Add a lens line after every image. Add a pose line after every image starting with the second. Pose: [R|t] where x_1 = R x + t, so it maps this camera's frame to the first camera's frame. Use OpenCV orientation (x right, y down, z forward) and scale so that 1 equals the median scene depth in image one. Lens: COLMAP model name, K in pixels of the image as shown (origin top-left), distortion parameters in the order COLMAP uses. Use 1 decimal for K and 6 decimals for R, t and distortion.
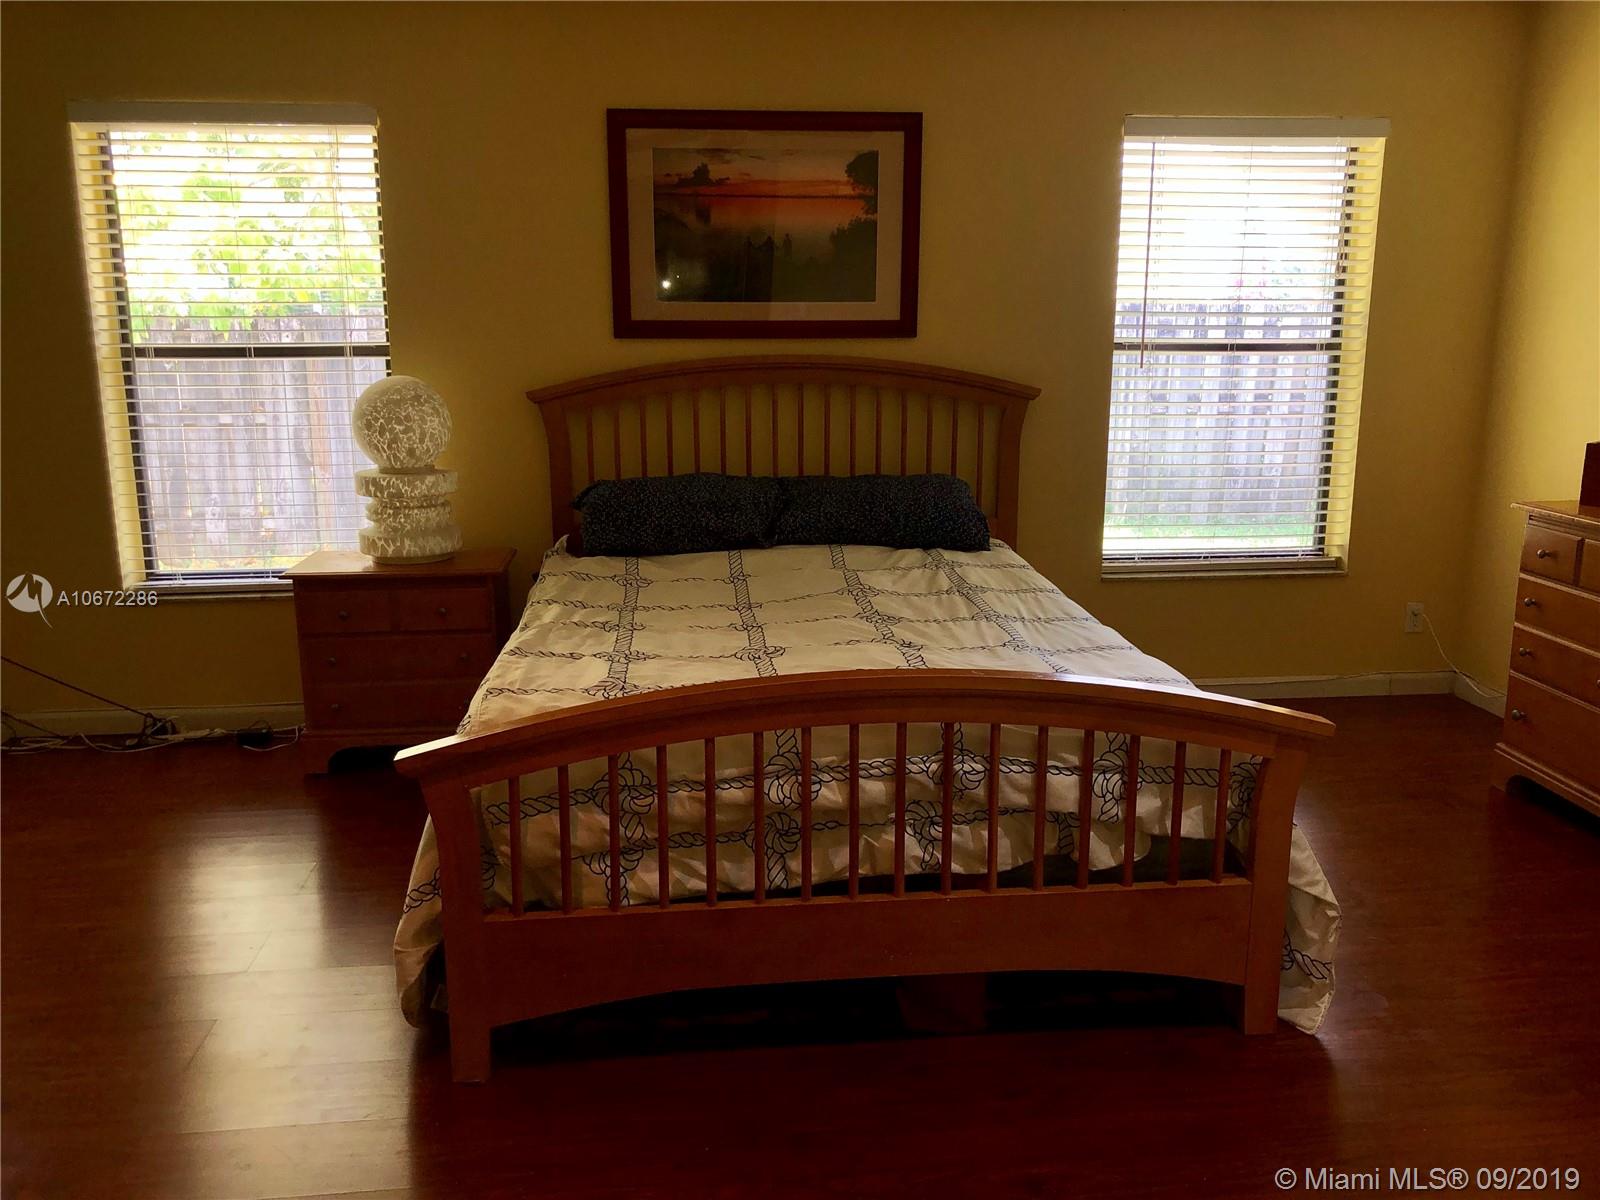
lens RADIAL K [[1330.4, 0, 807.5], [0, 1330.4, 613.5], [0, 0, 1]] dist [0.018301, -0.032345]
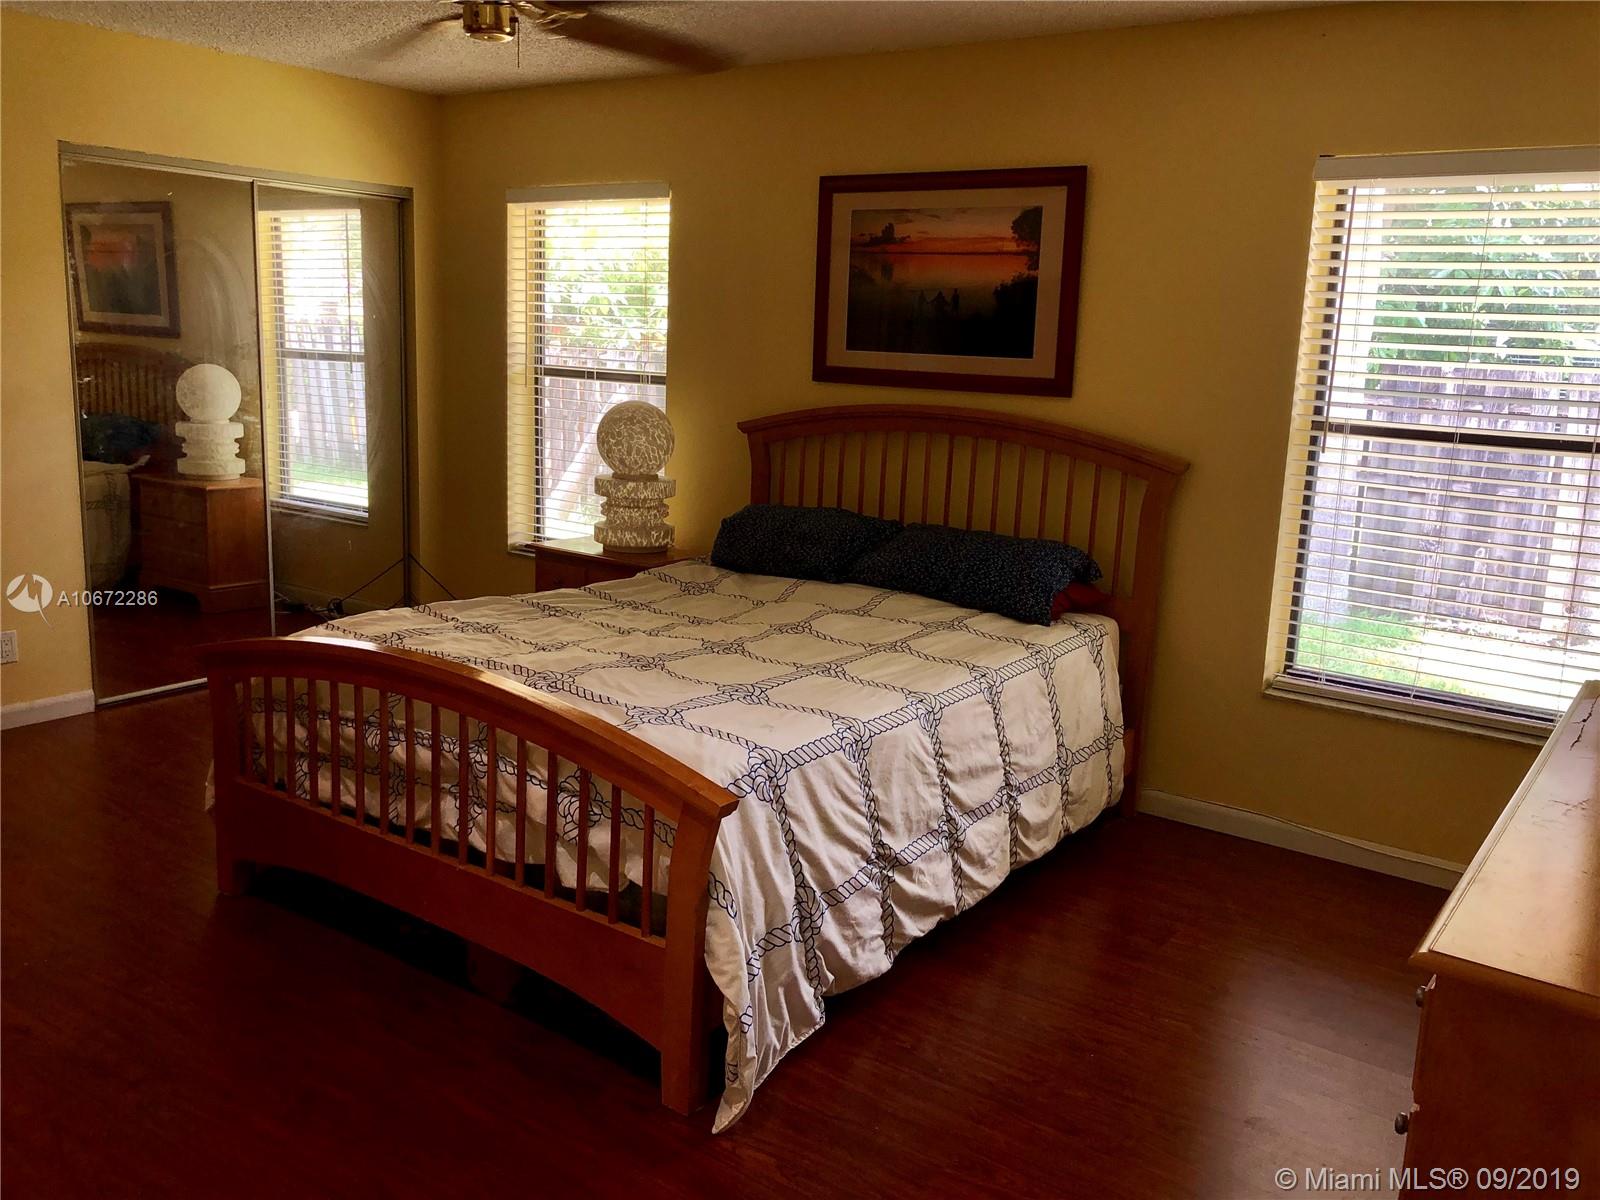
lens RADIAL K [[1330.4, 0, 812.6], [0, 1330.4, 591.7], [0, 0, 1]] dist [0.018301, -0.032345]
pose [[0.750991, 0.156320, -0.641542, 0.604727], [-0.188940, 0.981822, 0.018059, -0.055862], [0.632703, 0.107651, 0.766875, 0.175334]]
